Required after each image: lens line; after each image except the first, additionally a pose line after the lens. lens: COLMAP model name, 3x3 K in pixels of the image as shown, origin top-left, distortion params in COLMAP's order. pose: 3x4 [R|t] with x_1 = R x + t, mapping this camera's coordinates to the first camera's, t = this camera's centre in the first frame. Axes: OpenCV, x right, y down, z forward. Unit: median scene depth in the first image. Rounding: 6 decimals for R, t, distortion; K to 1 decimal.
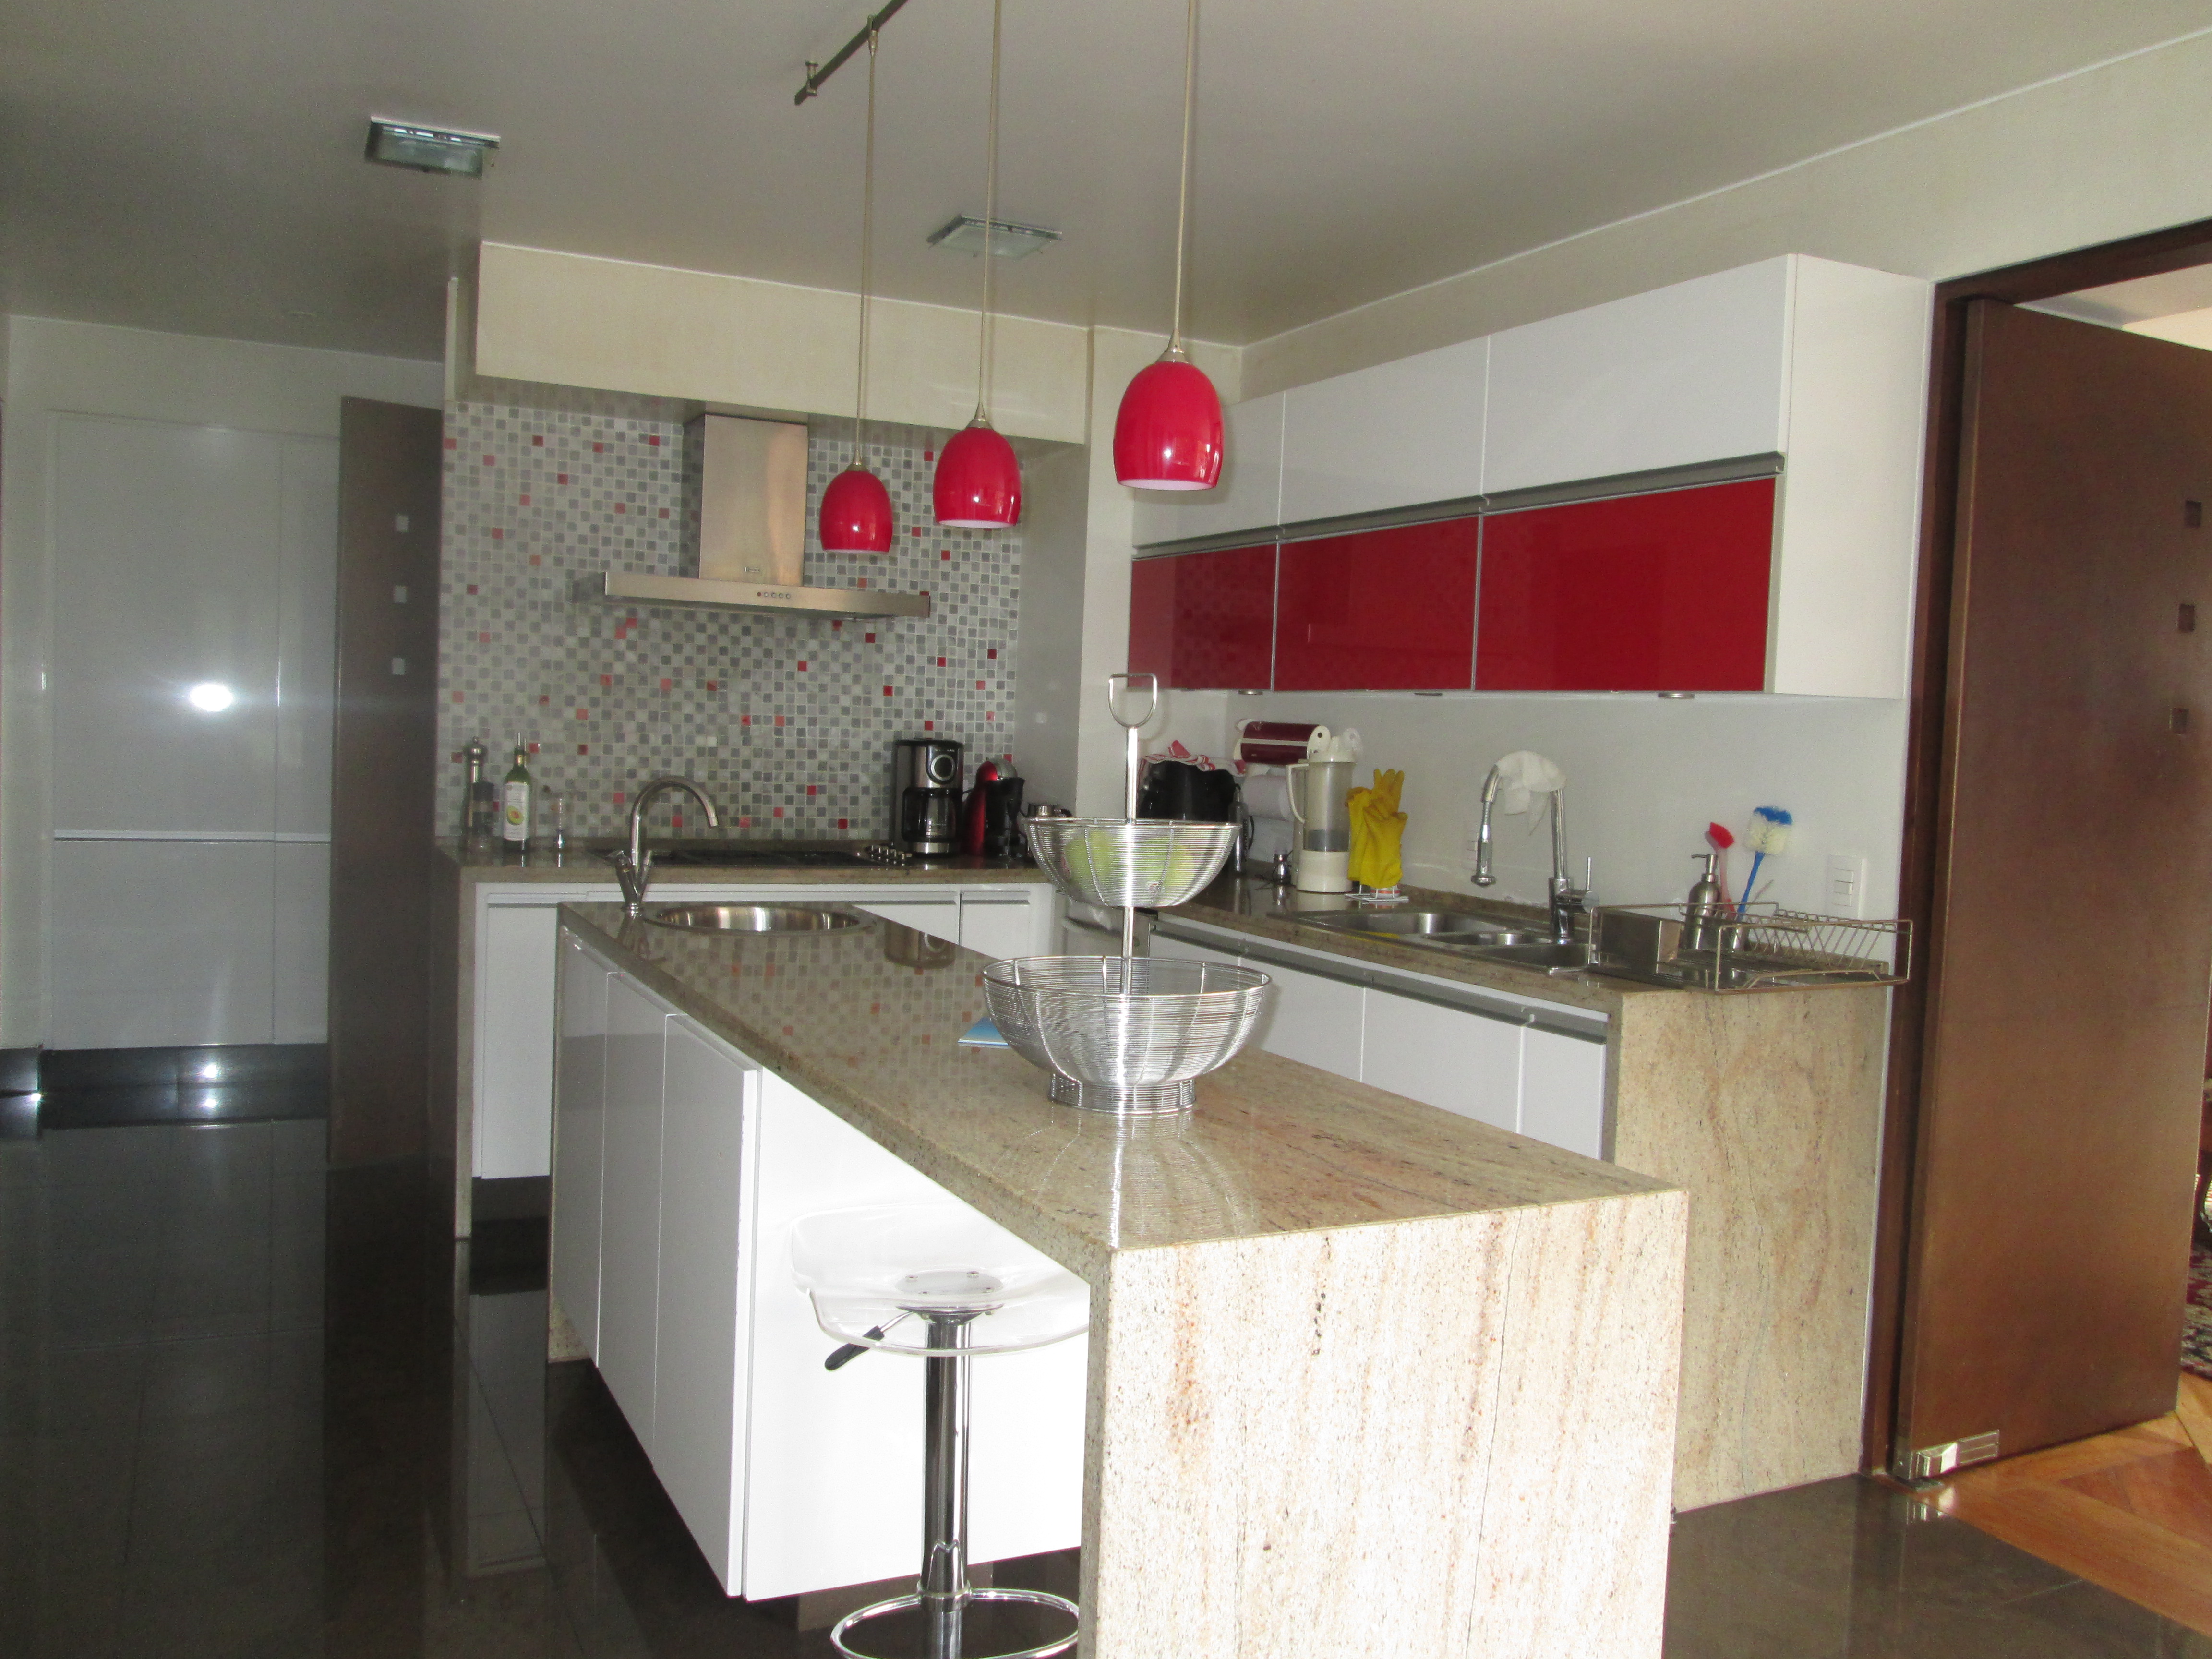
lens RADIAL K [[1805.9, 0, 1105.0], [0, 1805.9, 819.3], [0, 0, 1]] dist [-0.049783, 0.018044]
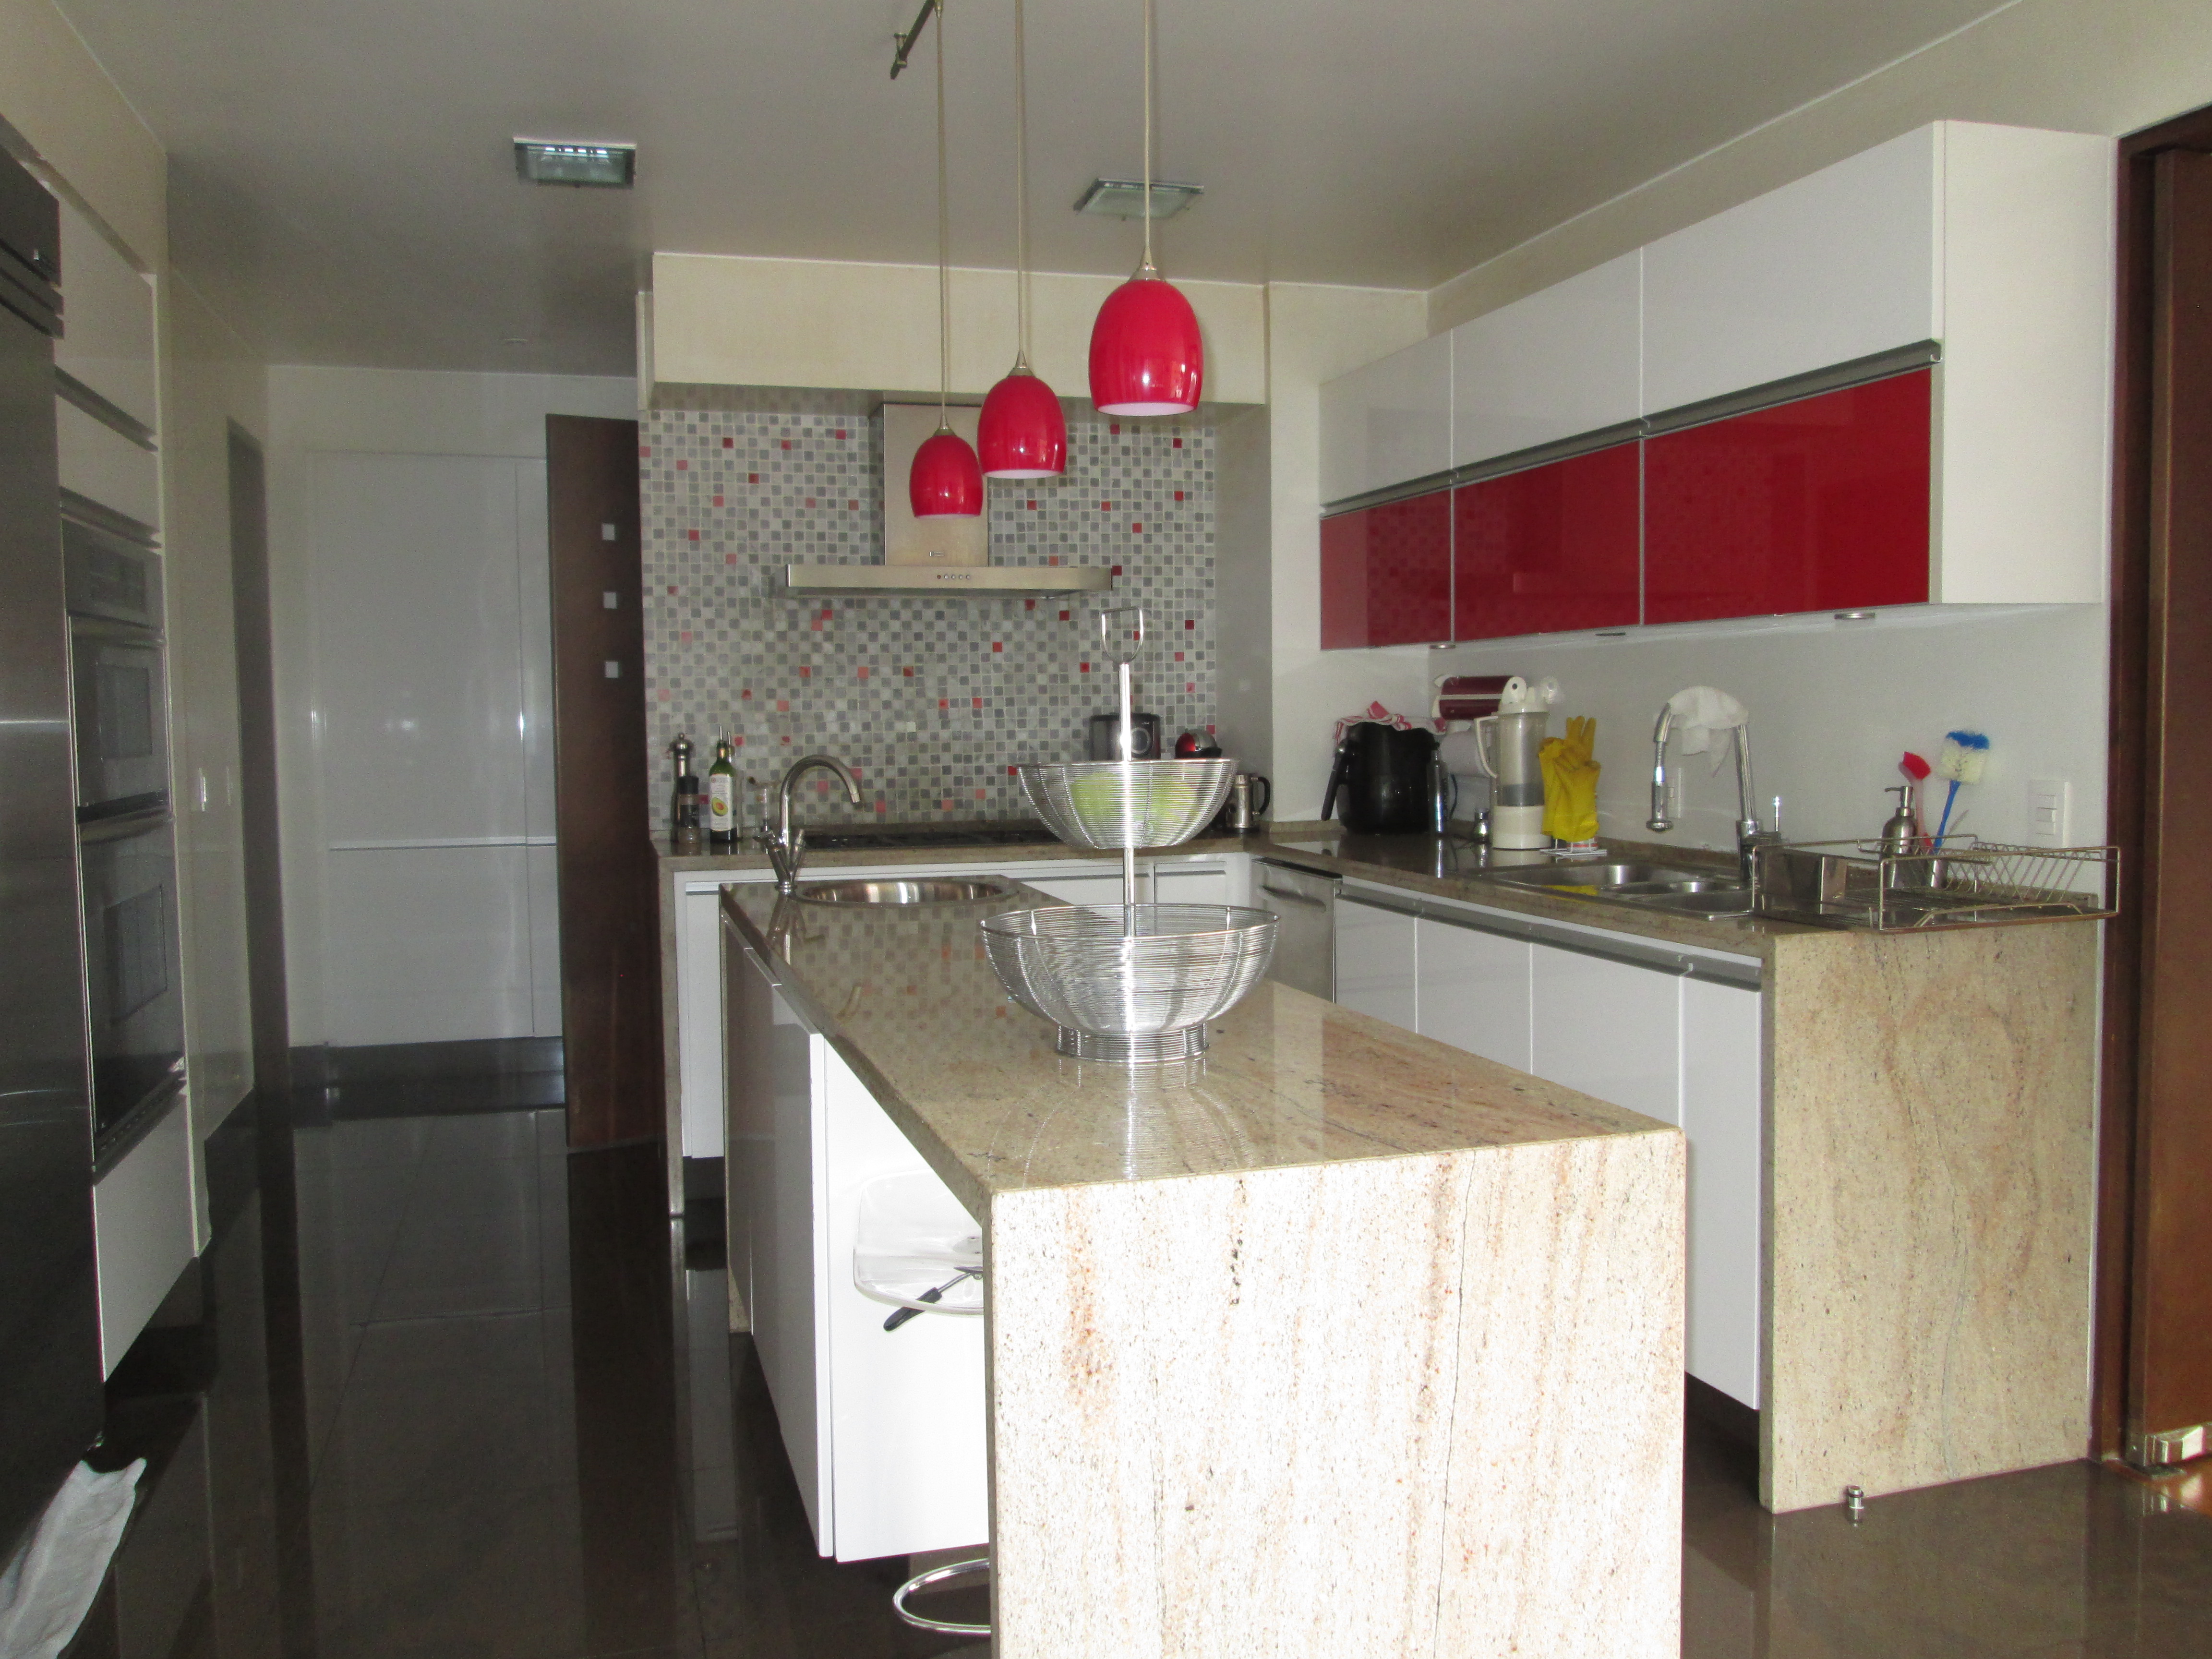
lens RADIAL K [[1805.9, 0, 1109.8], [0, 1805.9, 816.8], [0, 0, 1]] dist [-0.049783, 0.018044]
pose [[0.984250, -0.042924, -0.171495, 0.101434], [0.043872, 0.999036, 0.001743, 0.017136], [0.171254, -0.009240, 0.985184, 0.028235]]
